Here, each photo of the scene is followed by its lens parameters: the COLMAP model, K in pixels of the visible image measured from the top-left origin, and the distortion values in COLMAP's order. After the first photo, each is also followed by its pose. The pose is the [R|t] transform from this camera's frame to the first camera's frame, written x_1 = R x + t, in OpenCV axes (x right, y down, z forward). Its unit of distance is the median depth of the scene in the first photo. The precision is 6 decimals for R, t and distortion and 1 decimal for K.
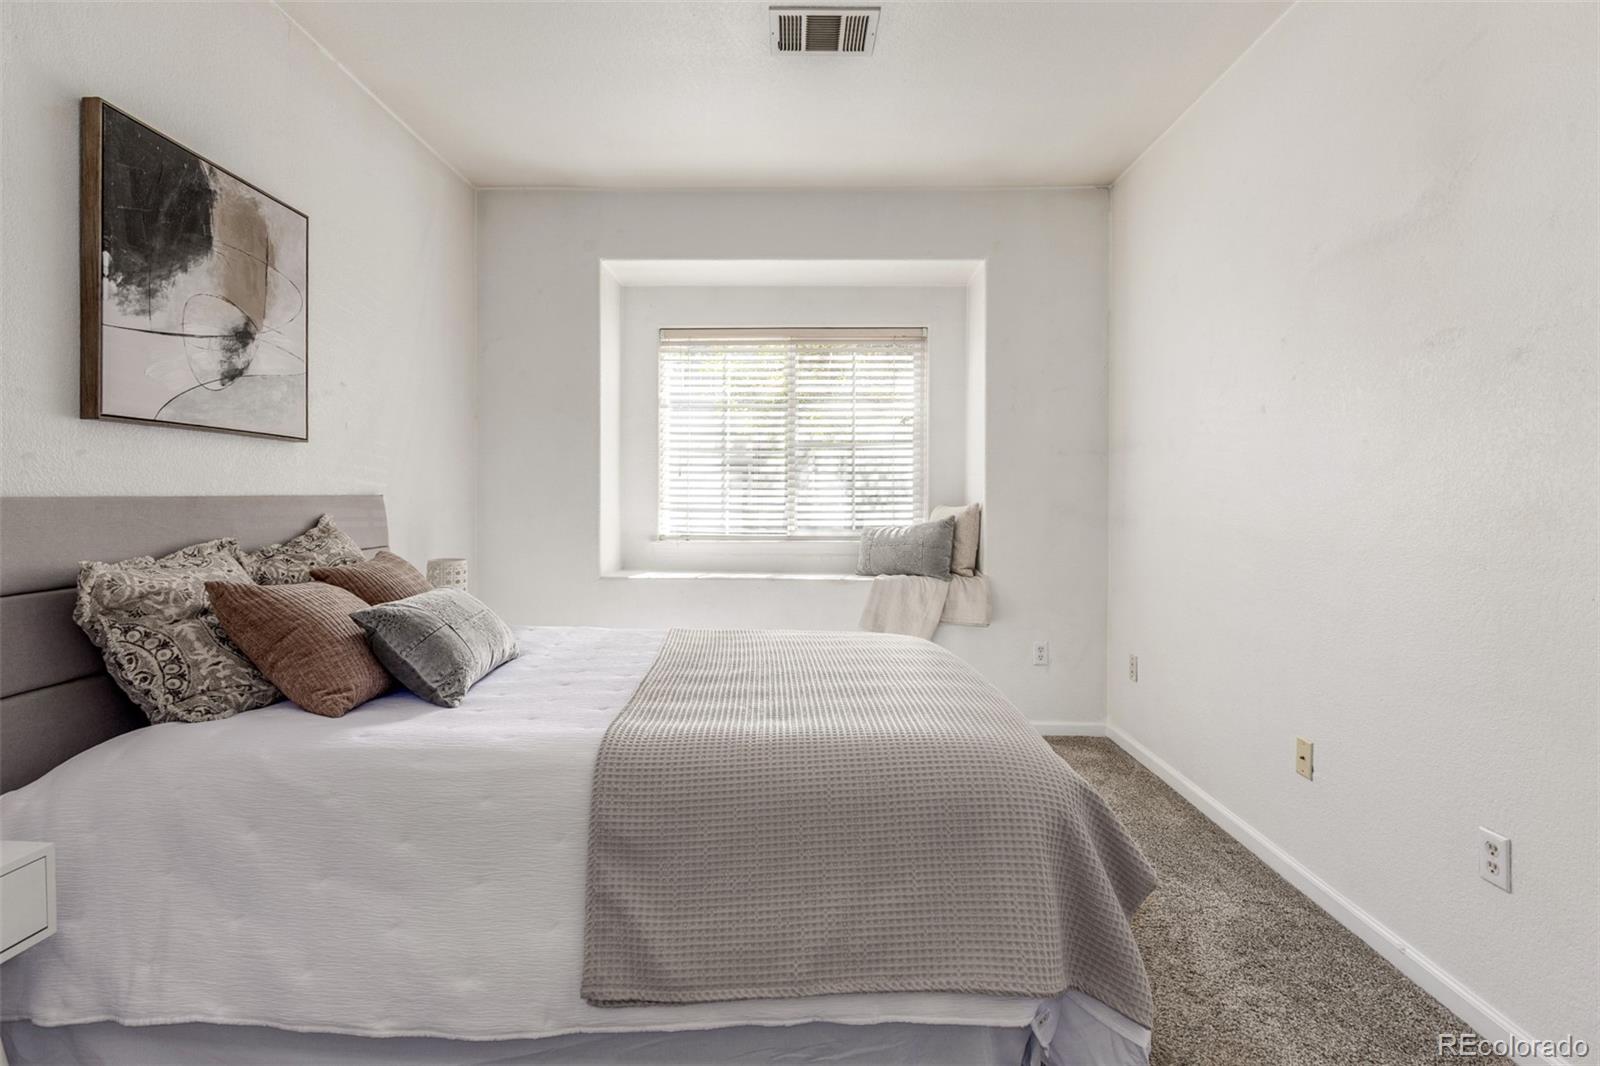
lens RADIAL K [[765.7, 0, 791.0], [0, 765.7, 508.2], [0, 0, 1]] dist [0.002605, -0.004374]
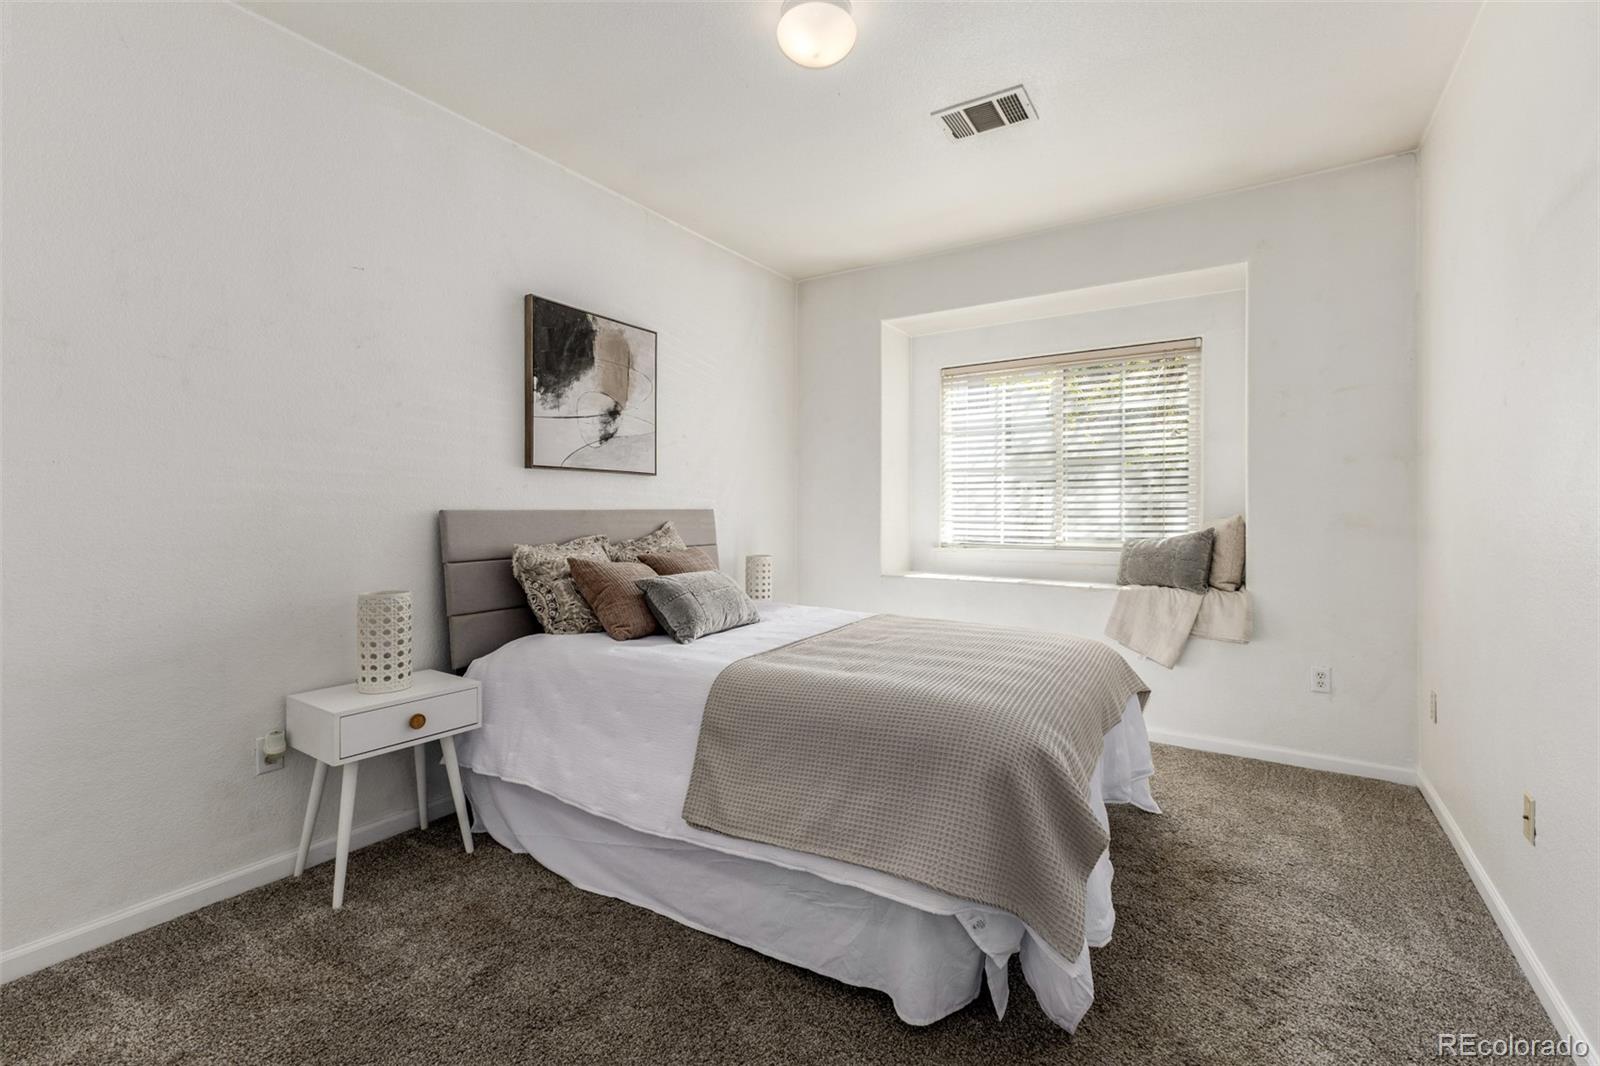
lens RADIAL K [[708.8, 0, 802.8], [0, 708.8, 516.4], [0, 0, 1]] dist [0.008337, -0.000324]
pose [[0.850094, -0.000105, -0.526631, 0.467849], [-0.004878, 0.999956, -0.008074, 0.009054], [0.526609, 0.009433, 0.850056, -0.092455]]
